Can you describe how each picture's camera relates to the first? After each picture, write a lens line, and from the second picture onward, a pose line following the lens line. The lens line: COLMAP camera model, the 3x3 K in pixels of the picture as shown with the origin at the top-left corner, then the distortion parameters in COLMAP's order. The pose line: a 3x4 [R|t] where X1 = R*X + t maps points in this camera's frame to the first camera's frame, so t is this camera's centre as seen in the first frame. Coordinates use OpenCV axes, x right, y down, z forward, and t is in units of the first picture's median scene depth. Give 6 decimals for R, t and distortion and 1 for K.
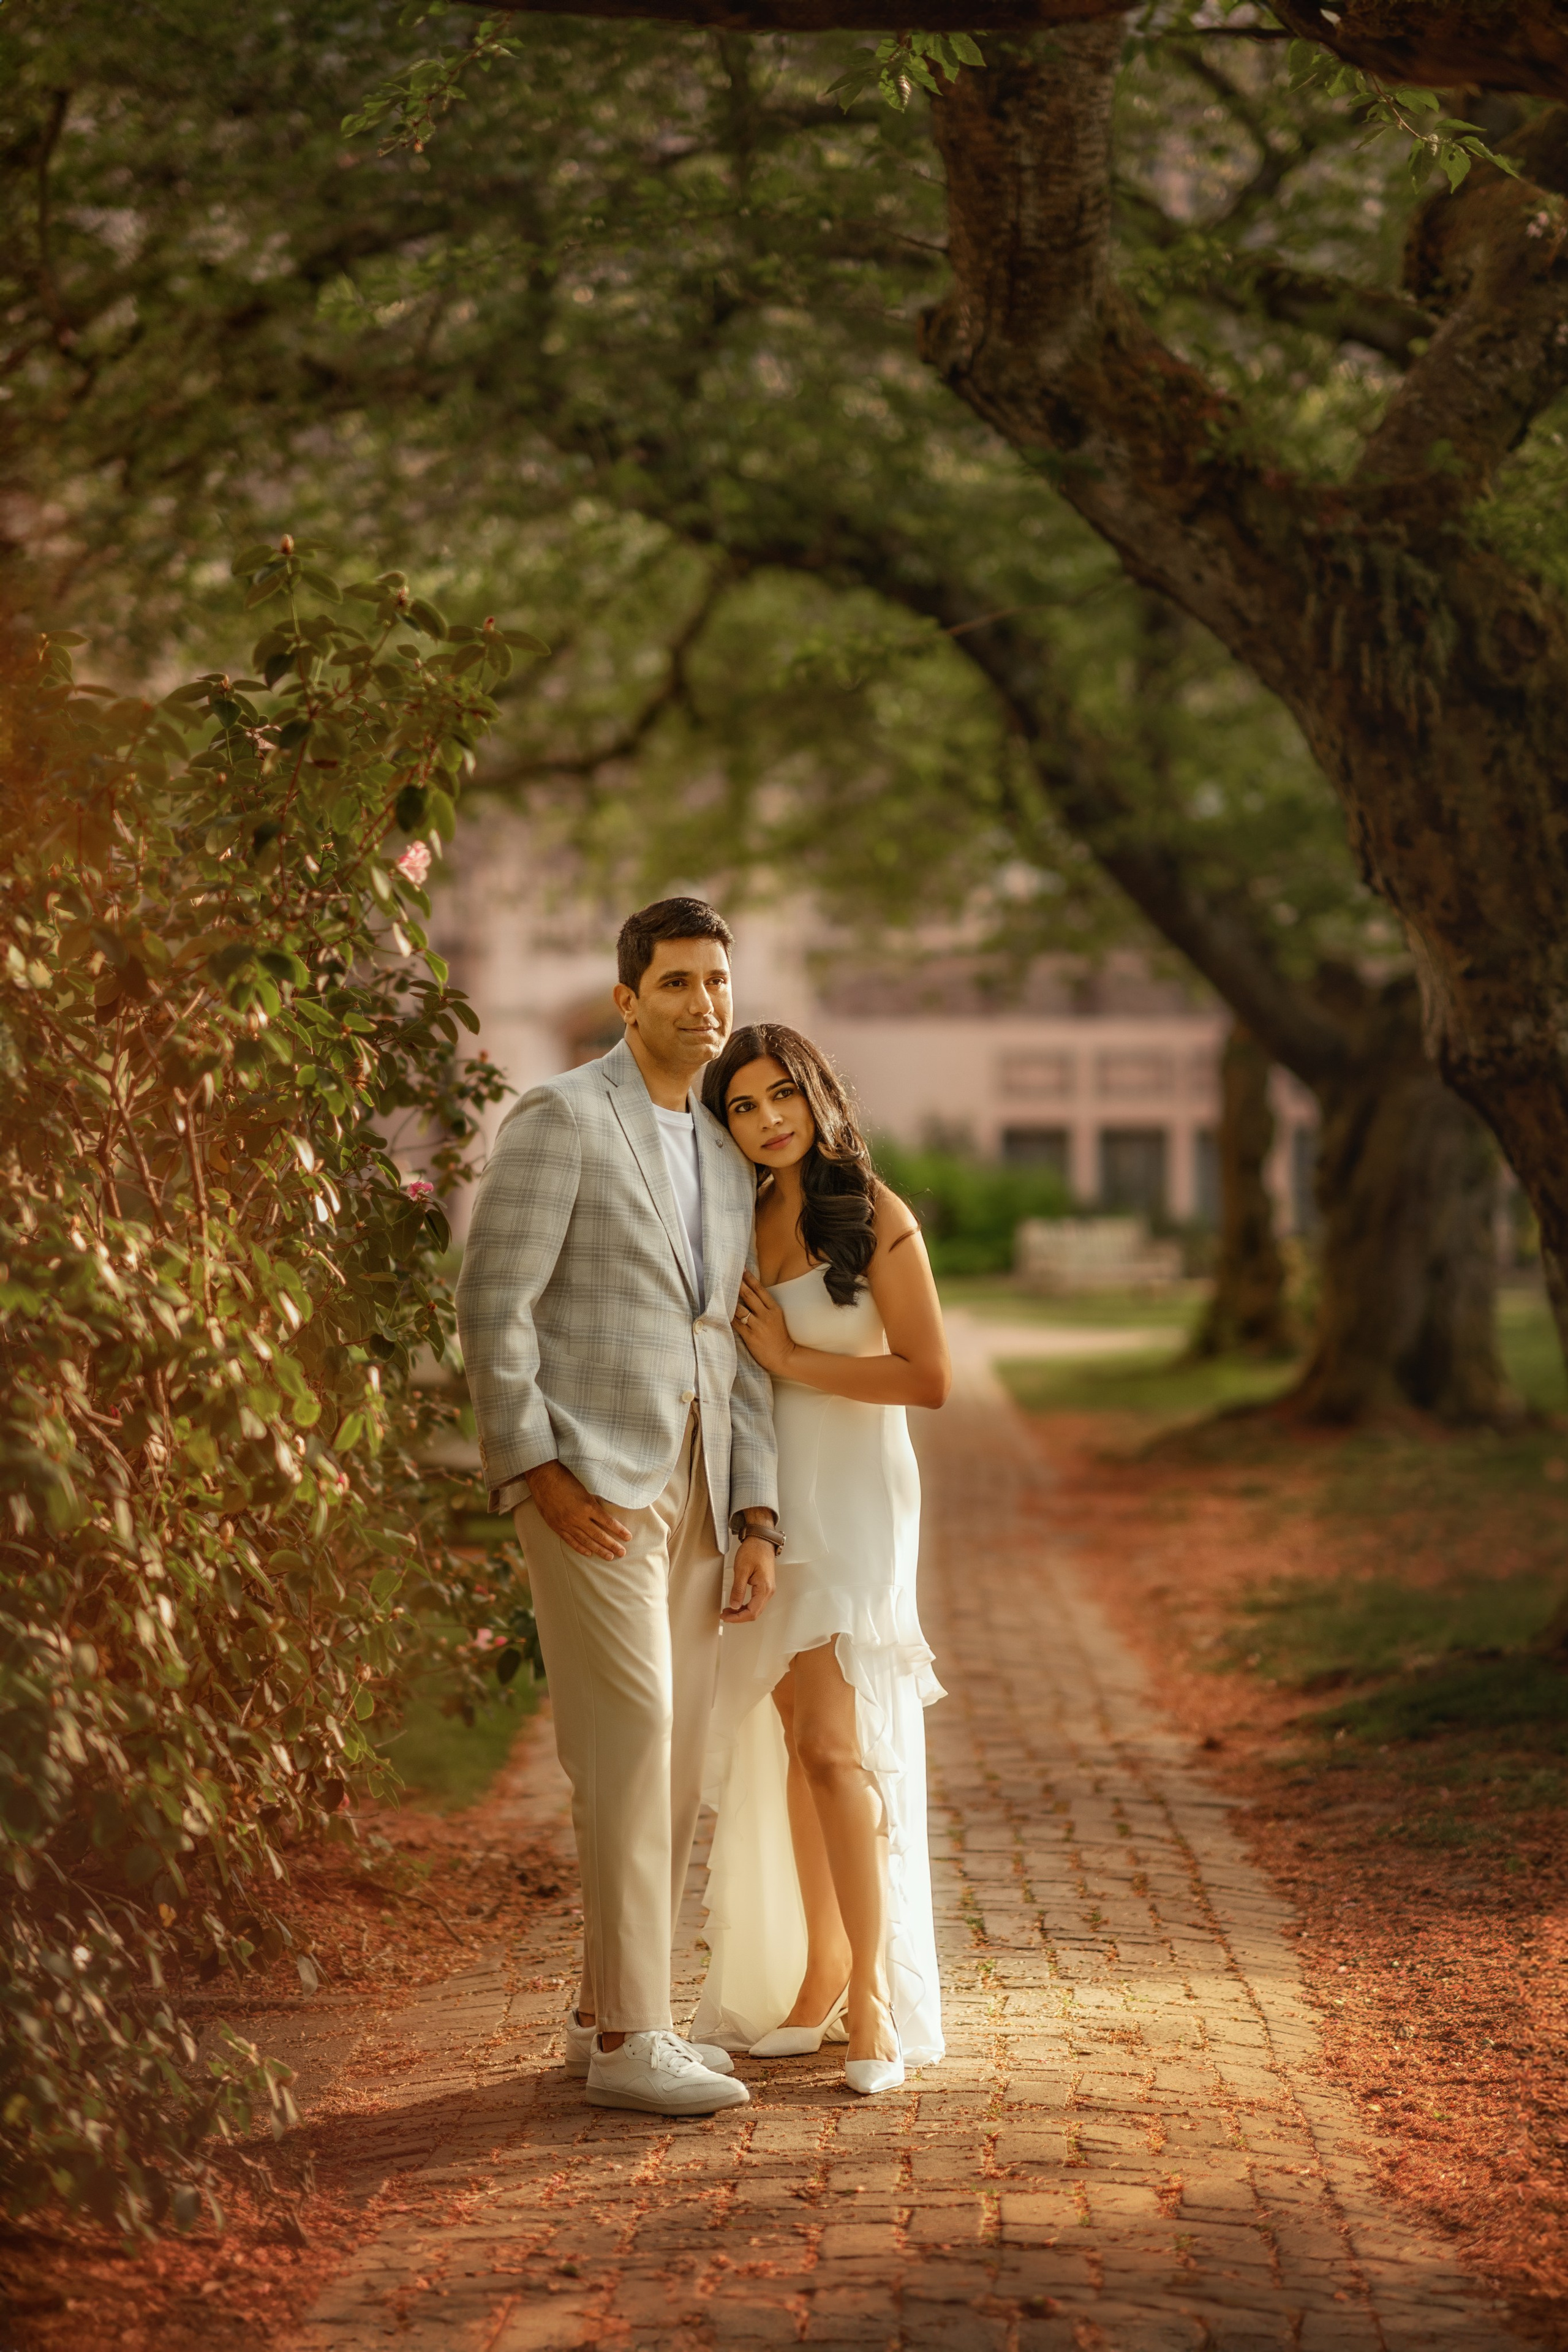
lens RADIAL K [[5385.7, 0, 784.1], [0, 5385.7, 1178.9], [0, 0, 1]] dist [-0.138501, 0.320762]
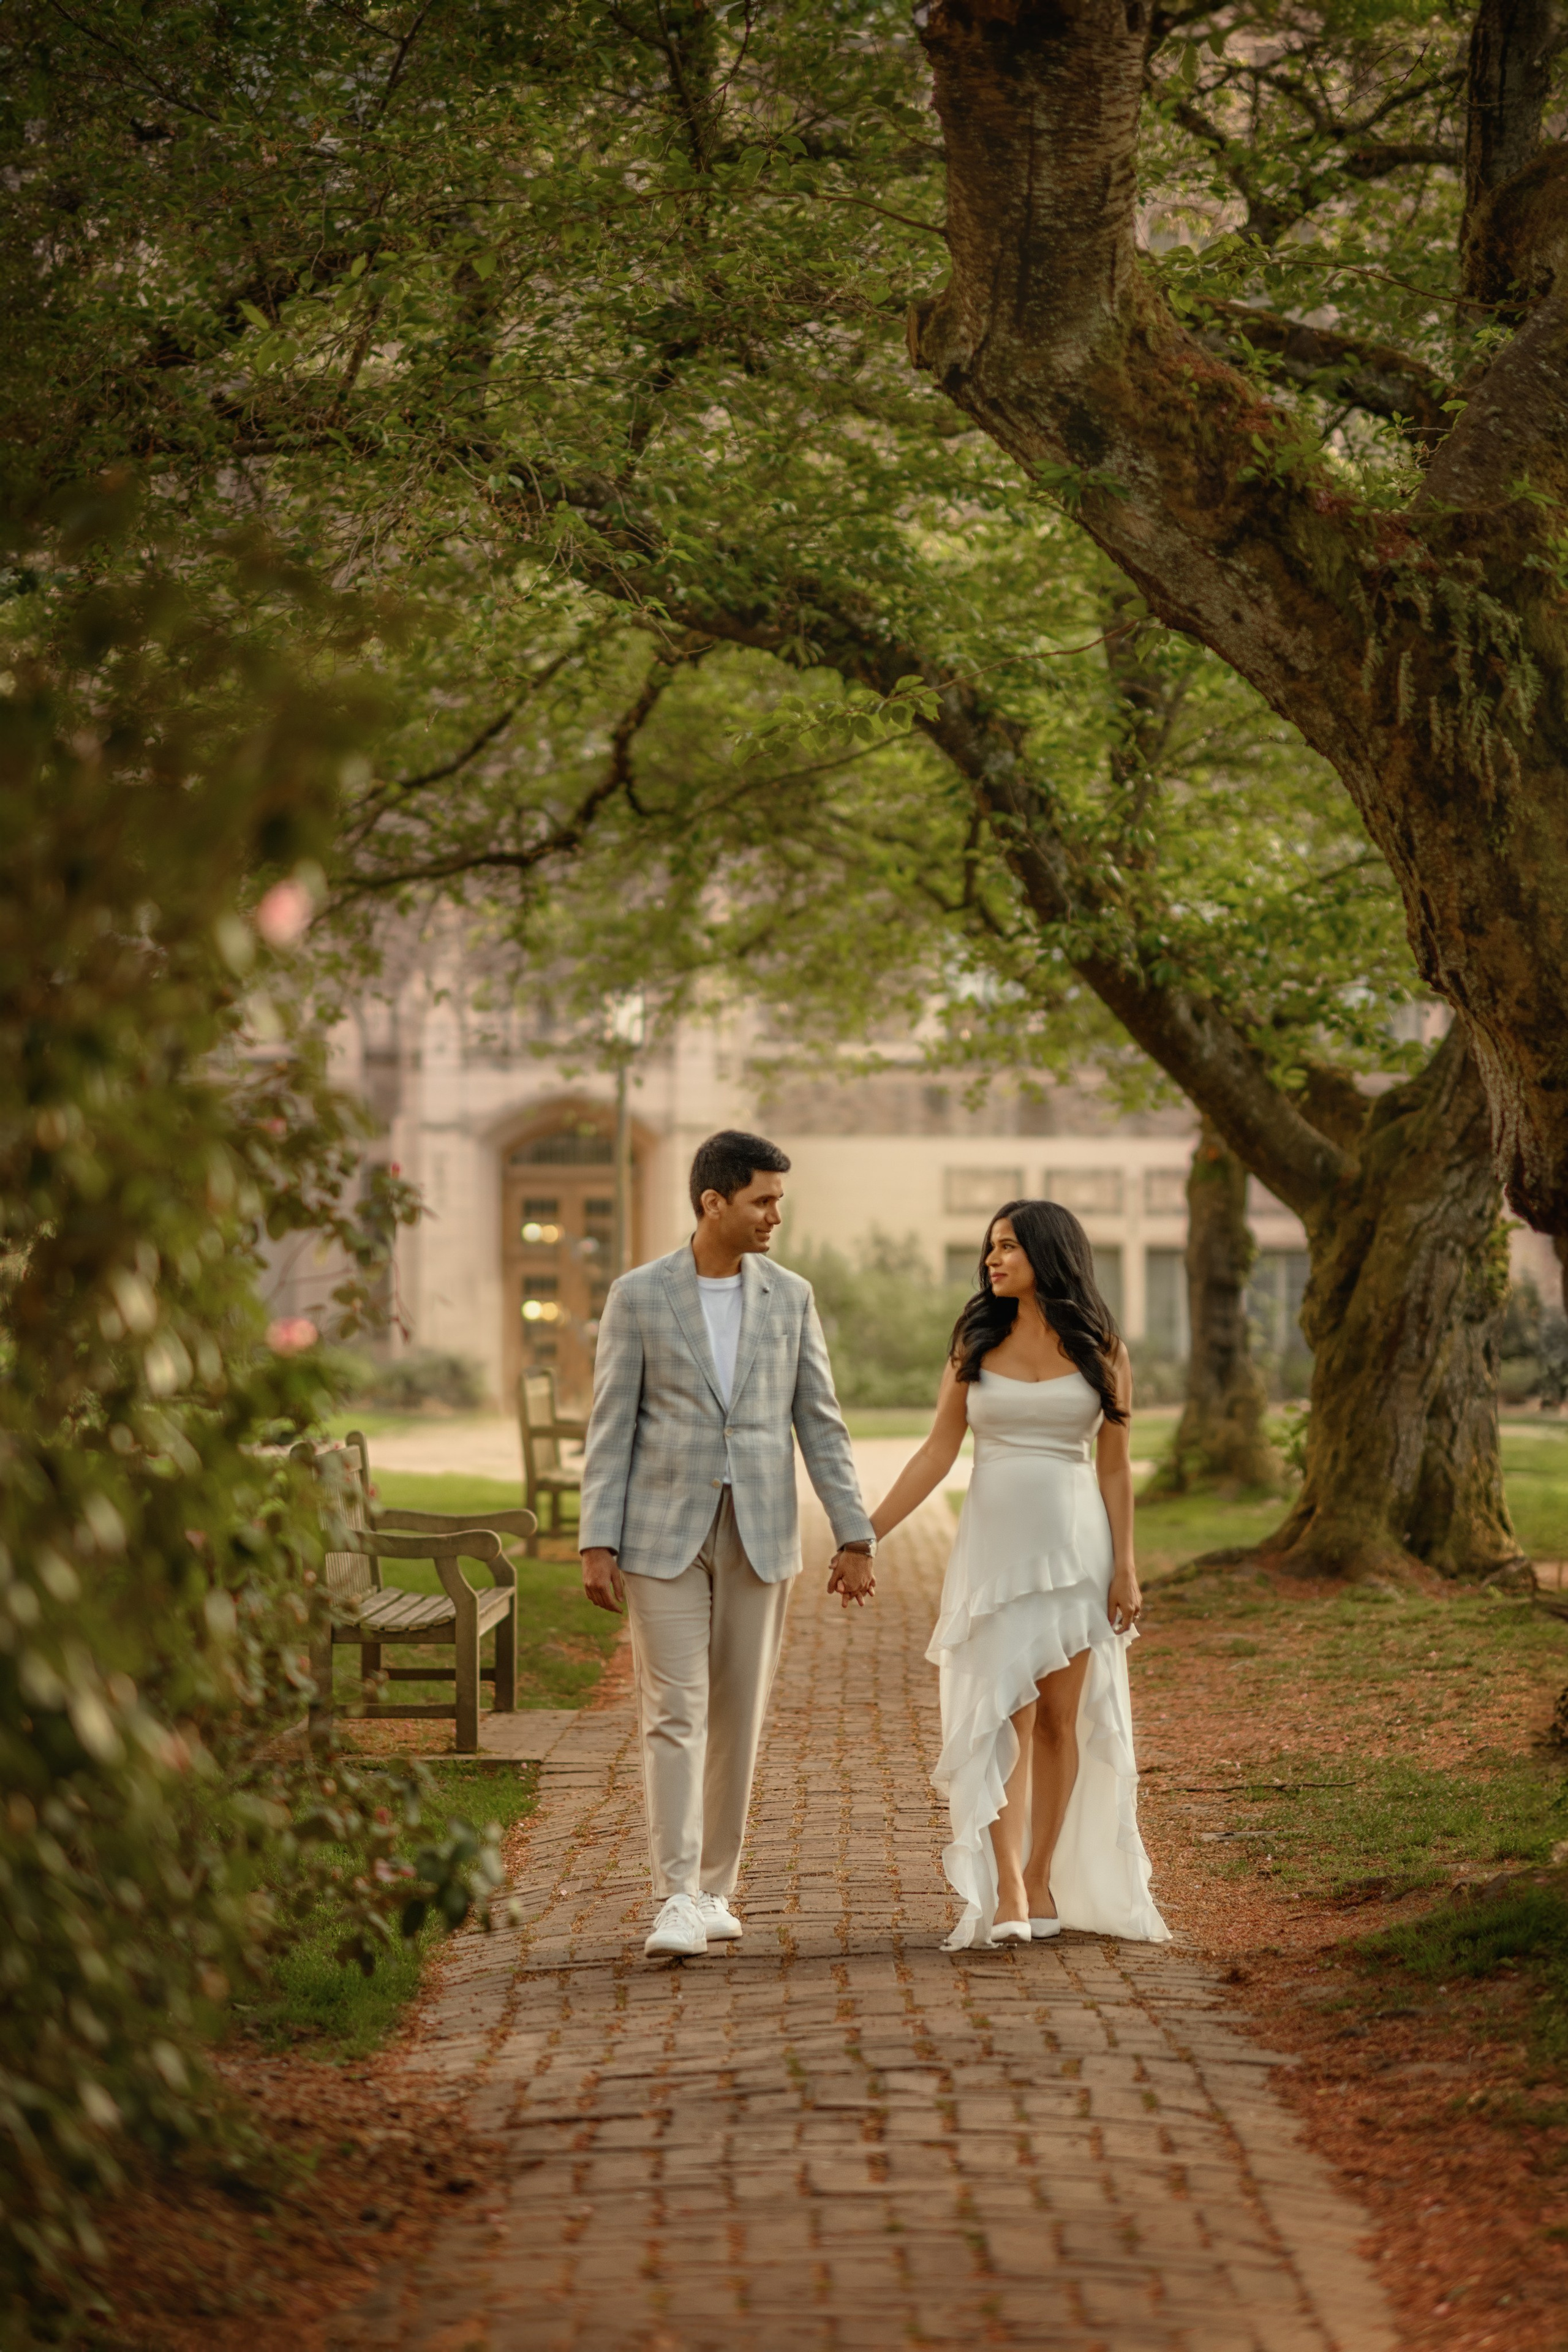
lens RADIAL K [[5385.7, 0, 784.1], [0, 5385.7, 1178.9], [0, 0, 1]] dist [-0.138501, 0.320762]
pose [[0.999898, 0.008011, 0.011783, -0.004386], [-0.007760, 0.999745, -0.021209, -0.003843], [-0.011950, 0.021116, 0.999706, 0.146291]]
